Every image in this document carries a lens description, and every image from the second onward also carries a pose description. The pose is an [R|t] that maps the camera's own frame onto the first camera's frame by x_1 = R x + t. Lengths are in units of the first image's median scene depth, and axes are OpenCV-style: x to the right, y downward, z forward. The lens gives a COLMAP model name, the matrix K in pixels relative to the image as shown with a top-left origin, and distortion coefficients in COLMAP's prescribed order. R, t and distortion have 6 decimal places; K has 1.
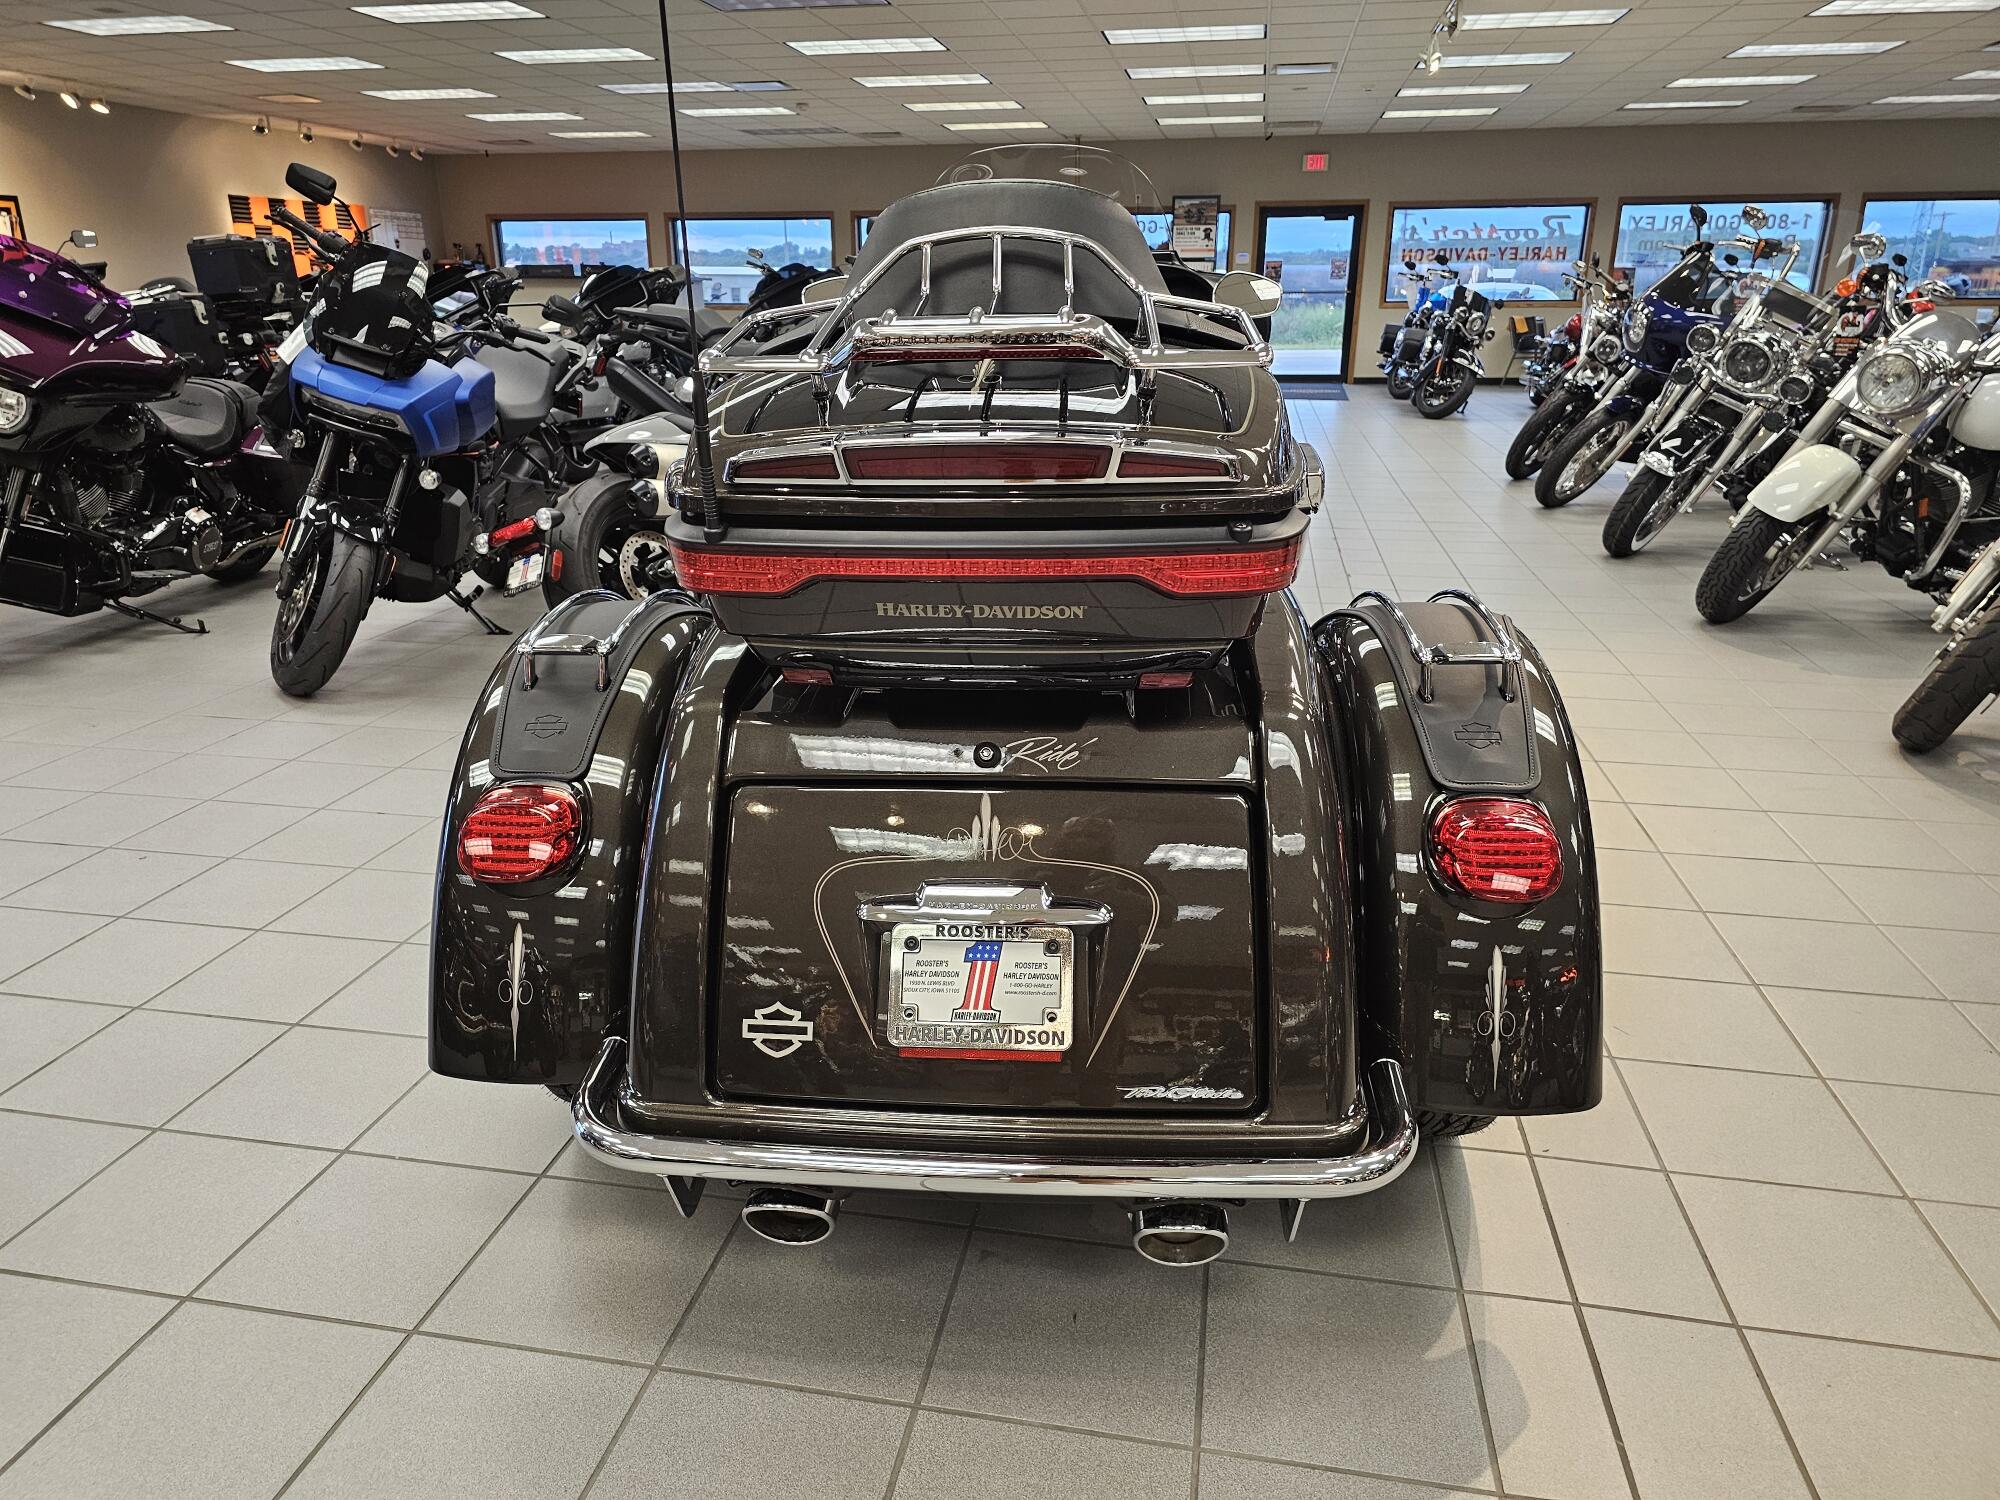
lens RADIAL K [[1349.5, 0, 977.4], [0, 1349.5, 768.2], [0, 0, 1]] dist [0.047131, -0.043425]
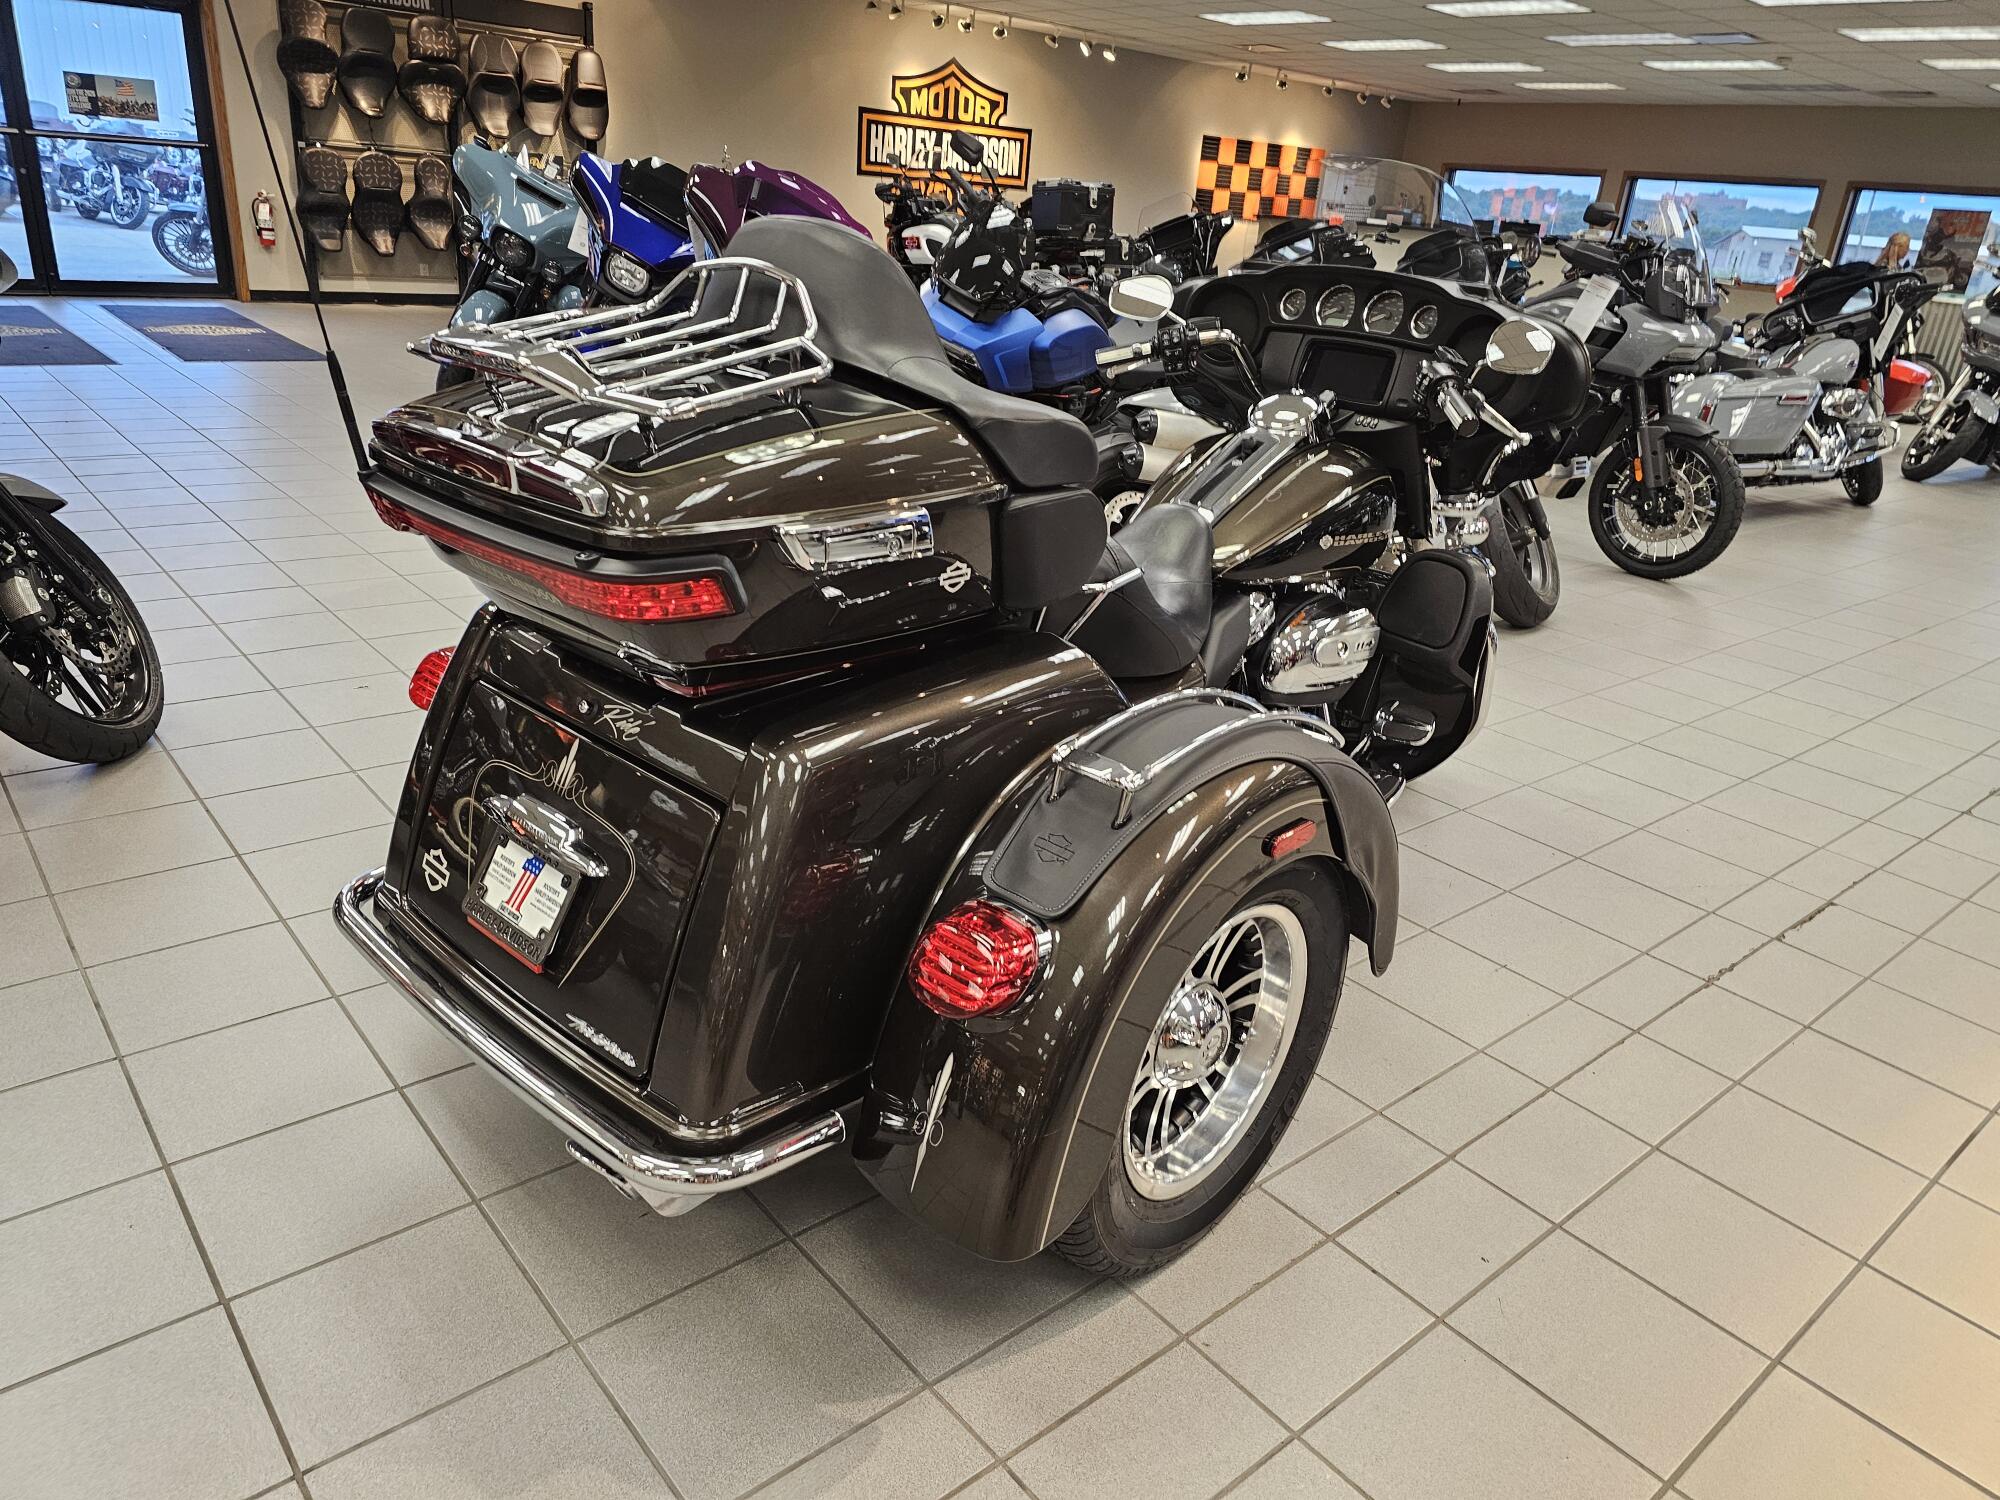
lens RADIAL K [[1349.5, 0, 999.2], [0, 1349.5, 762.8], [0, 0, 1]] dist [0.047131, -0.043425]
pose [[0.779920, 0.299701, -0.549458, 0.277670], [-0.281643, 0.952047, 0.119519, -0.060529], [0.558930, 0.061536, 0.826929, 0.068642]]
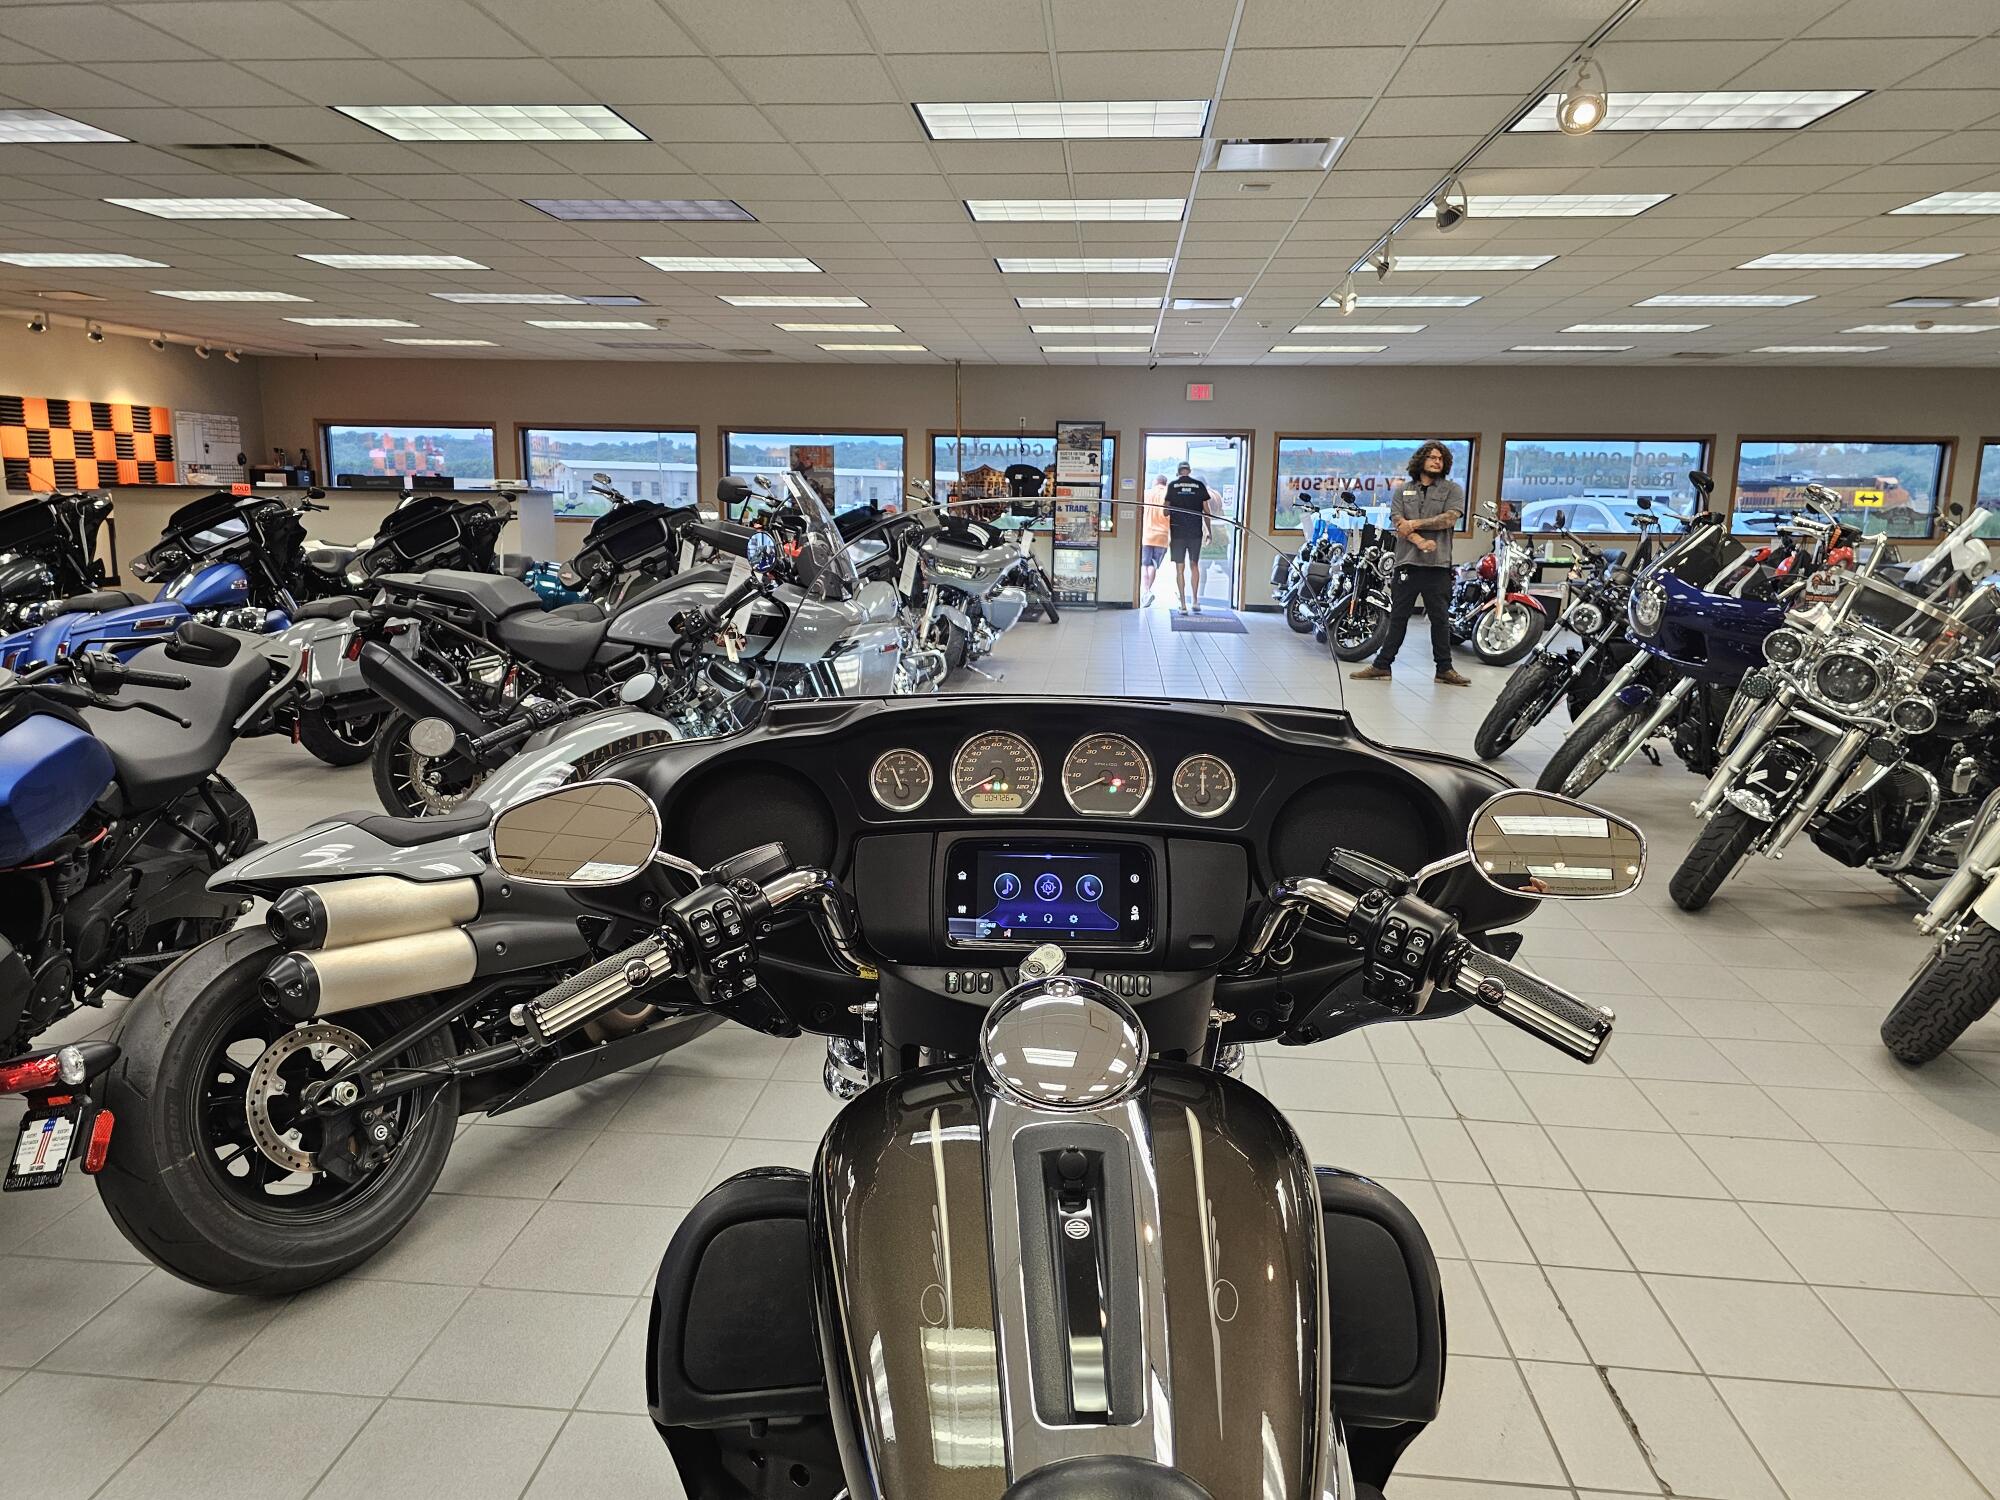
lens RADIAL K [[1349.5, 0, 990.5], [0, 1349.5, 747.4], [0, 0, 1]] dist [0.047131, -0.043425]
pose [[0.994534, -0.001844, 0.104399, -0.012227], [0.017312, 0.988919, -0.147446, -0.178827], [-0.102970, 0.148448, 0.983545, 0.334465]]
